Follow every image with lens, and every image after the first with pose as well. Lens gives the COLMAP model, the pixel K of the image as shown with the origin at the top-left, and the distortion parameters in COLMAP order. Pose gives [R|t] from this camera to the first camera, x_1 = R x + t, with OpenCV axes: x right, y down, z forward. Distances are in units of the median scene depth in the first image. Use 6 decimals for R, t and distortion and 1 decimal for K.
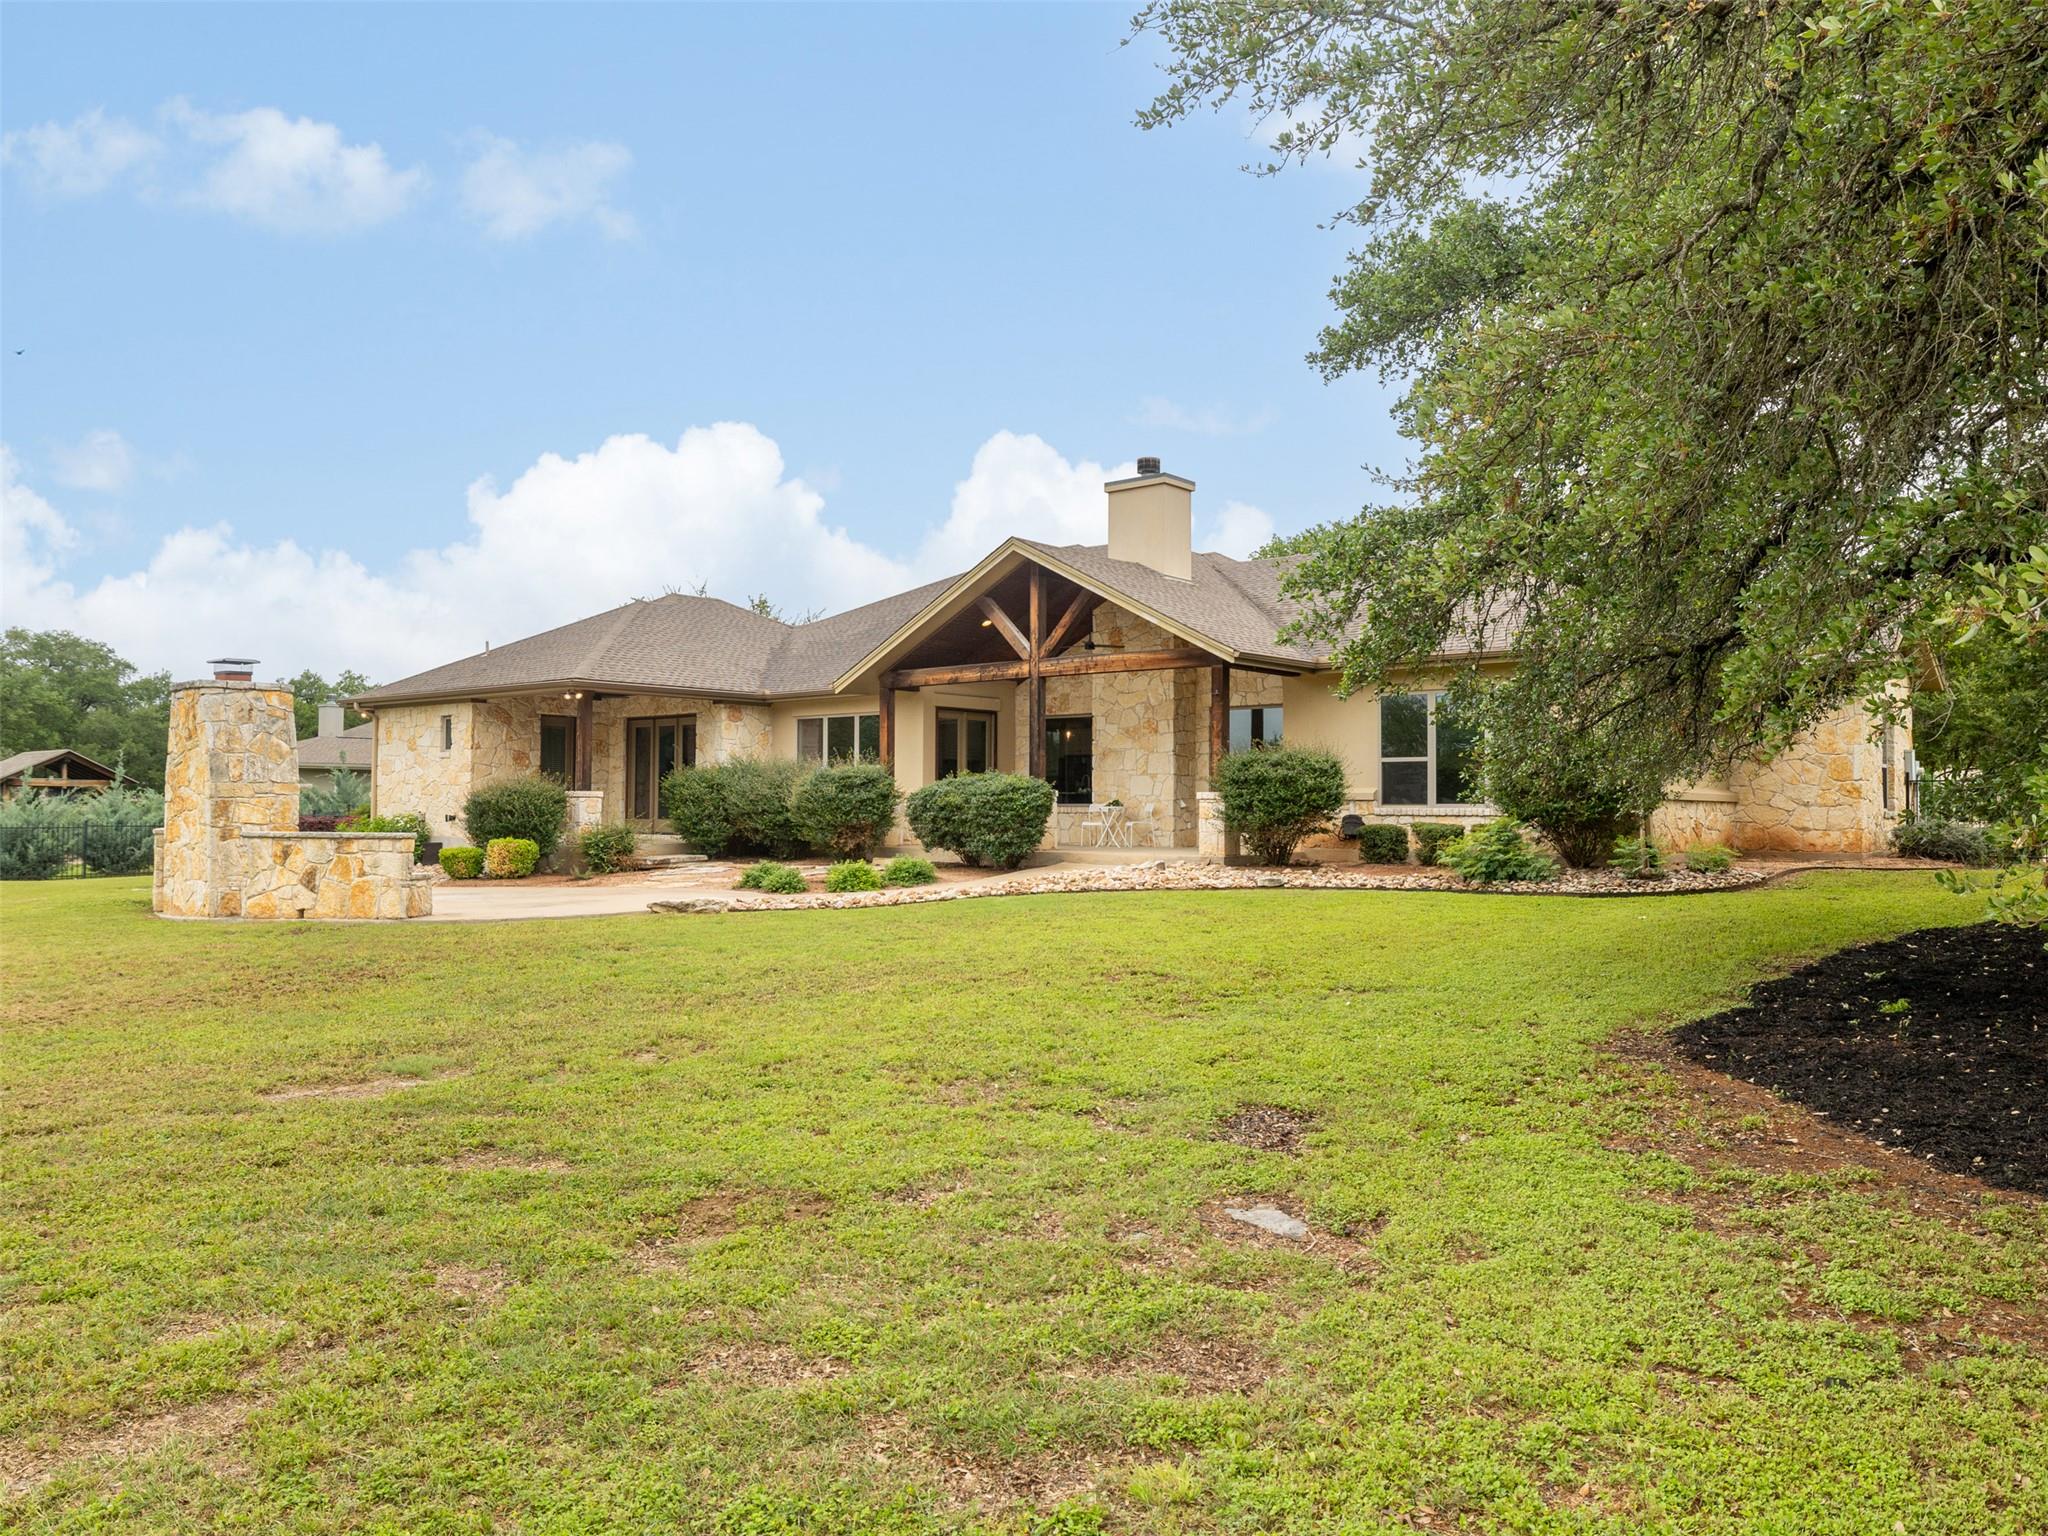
lens RADIAL K [[1315.2, 0, 1024.2], [0, 1315.2, 787.6], [0, 0, 1]] dist [-0.000729, -0.001526]
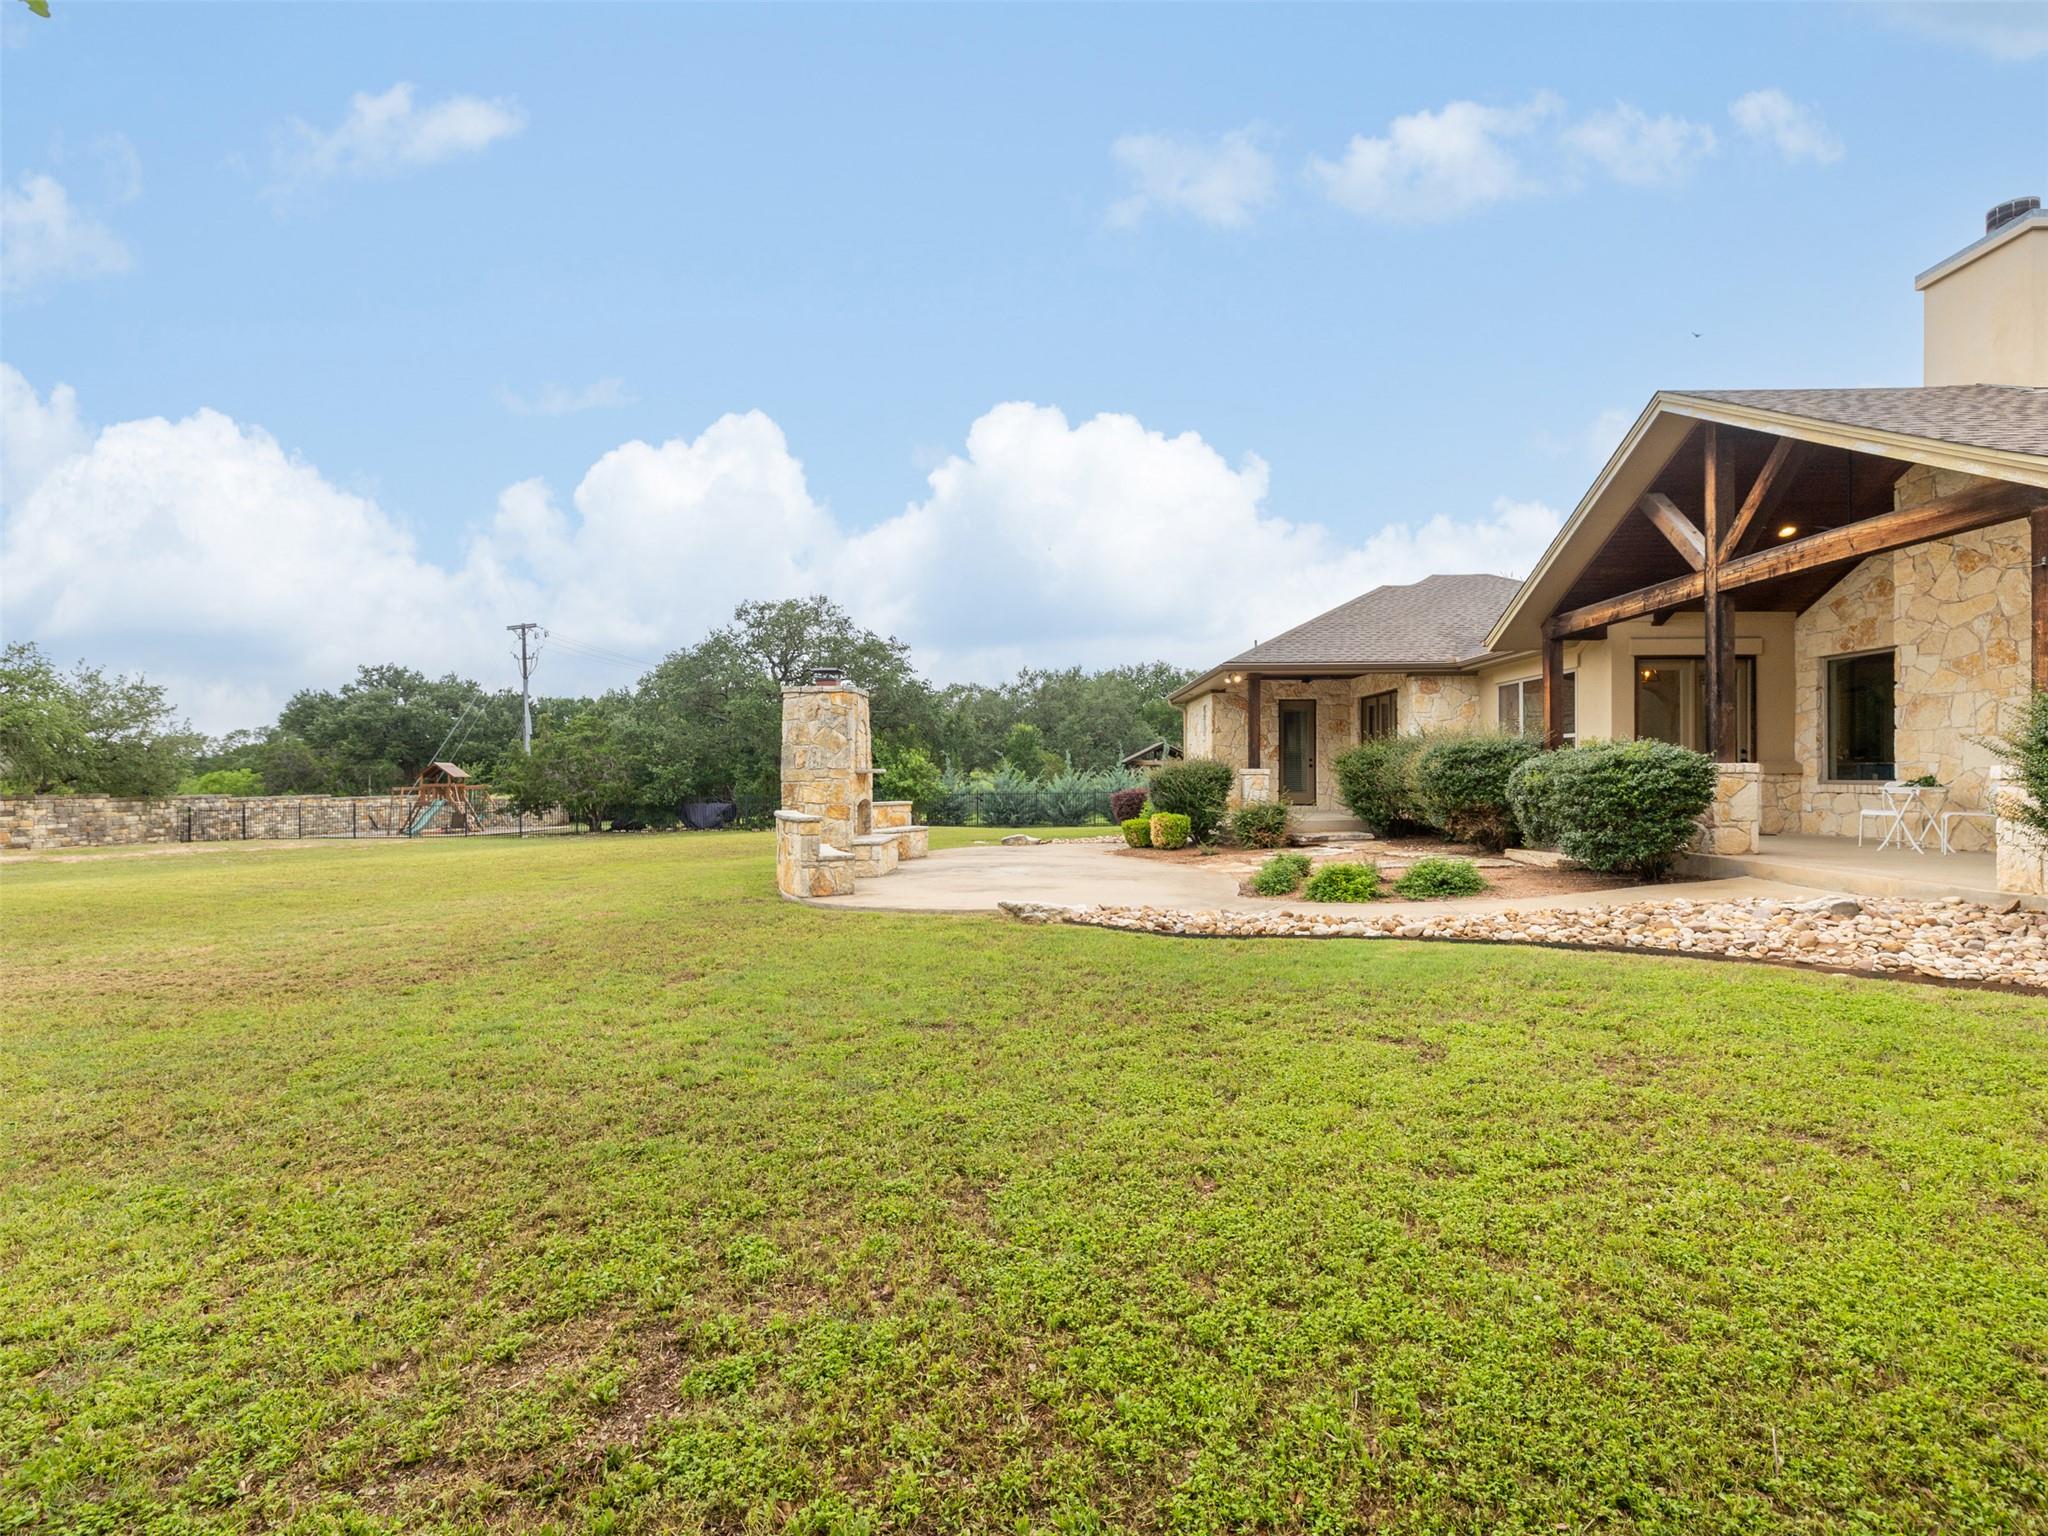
lens RADIAL K [[954.9, 0, 1023.5], [0, 954.9, 775.9], [0, 0, 1]] dist [-0.003070, 0.001424]
pose [[0.647317, -0.004031, -0.762210, 0.145558], [0.015657, 0.999845, 0.008009, -0.001169], [0.762060, -0.017119, 0.647280, 0.406425]]
